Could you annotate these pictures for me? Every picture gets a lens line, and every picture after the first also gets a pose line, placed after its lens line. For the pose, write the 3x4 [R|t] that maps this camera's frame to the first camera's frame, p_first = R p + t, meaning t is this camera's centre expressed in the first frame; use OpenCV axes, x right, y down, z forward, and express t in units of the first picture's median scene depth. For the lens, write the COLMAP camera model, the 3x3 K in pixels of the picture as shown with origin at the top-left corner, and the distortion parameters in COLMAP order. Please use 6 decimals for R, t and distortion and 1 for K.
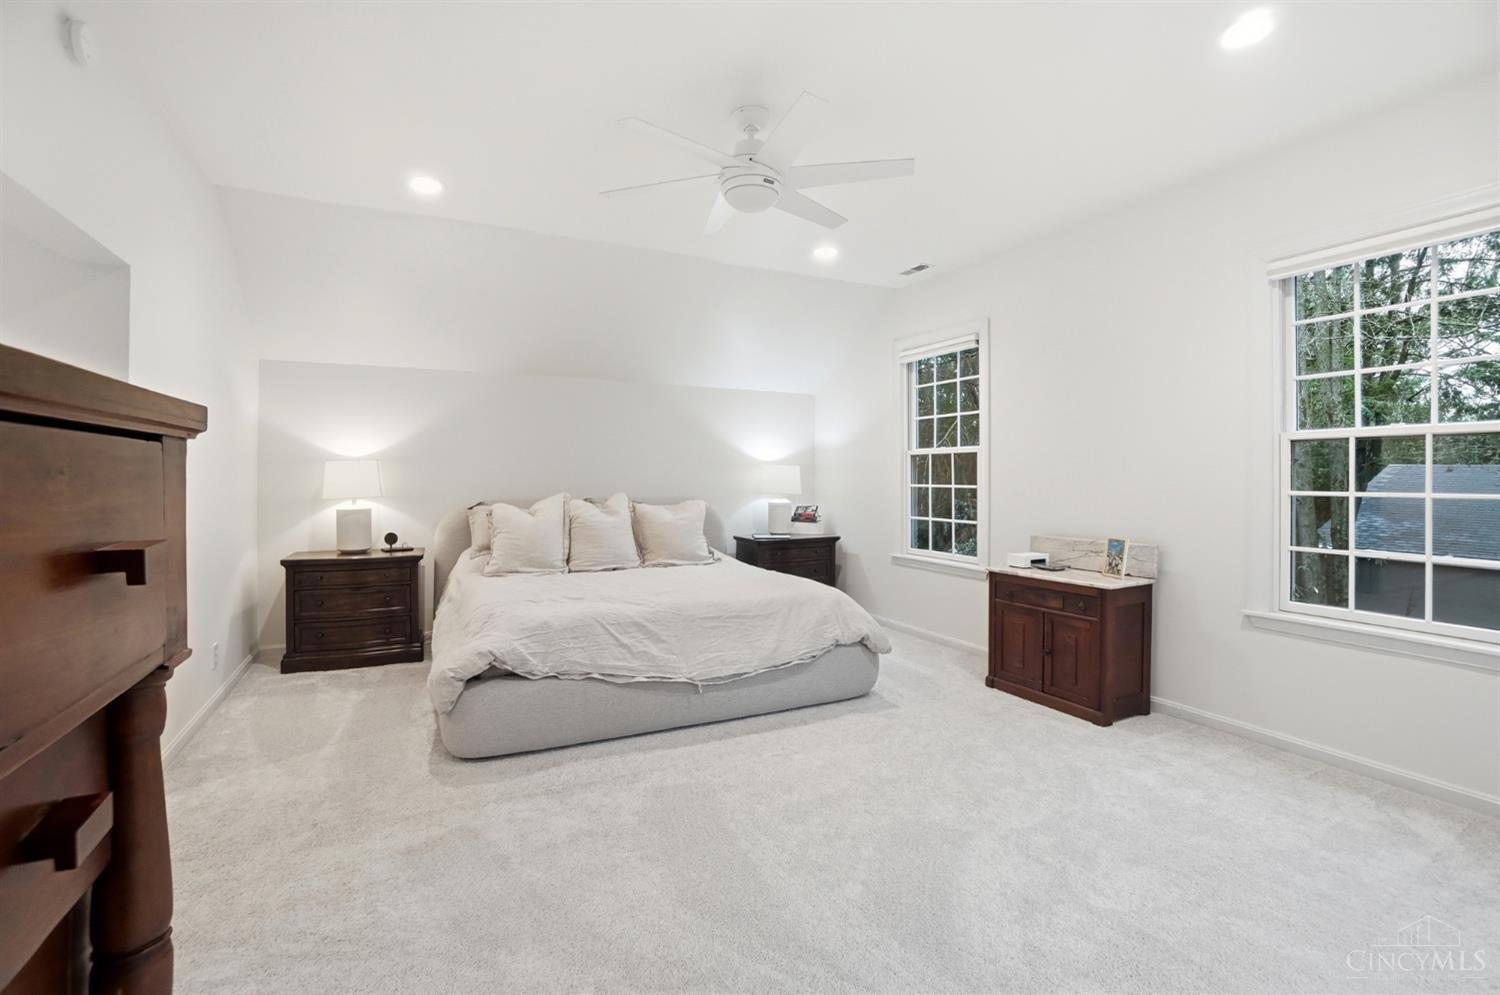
lens RADIAL K [[670.2, 0, 750.3], [0, 670.2, 470.5], [0, 0, 1]] dist [-0.033344, -0.000030]
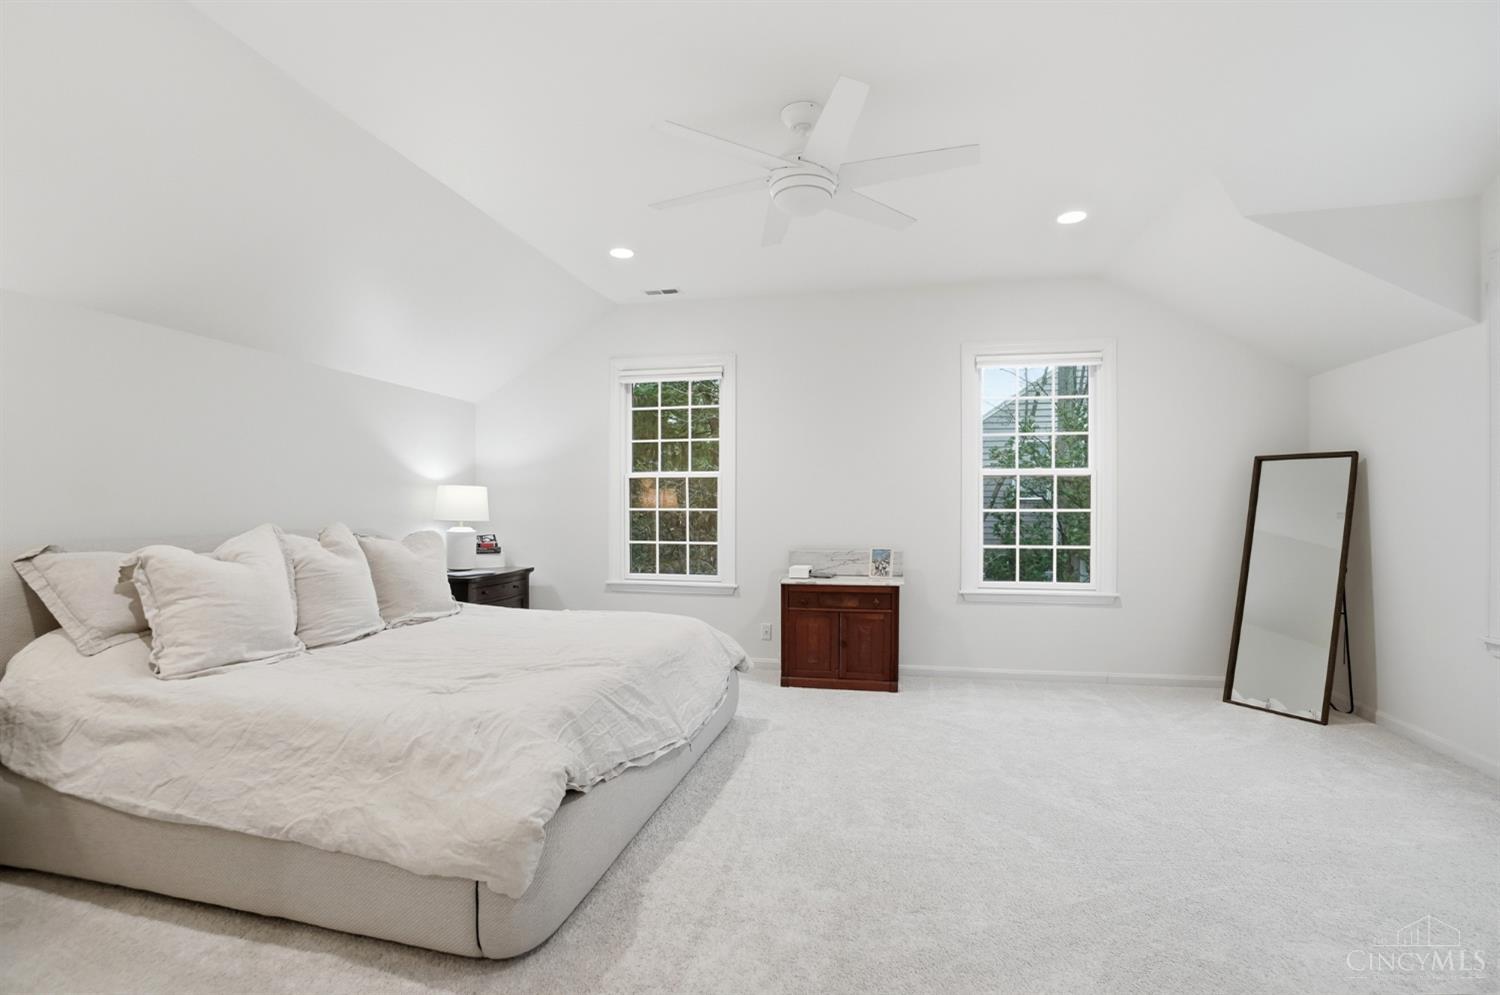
lens RADIAL K [[670.2, 0, 757.8], [0, 670.2, 506.0], [0, 0, 1]] dist [-0.033344, -0.000030]
pose [[0.632308, -0.002130, 0.774714, -0.523763], [-0.007631, 0.999931, 0.008978, 0.009614], [-0.774679, -0.011589, 0.632248, 0.310171]]
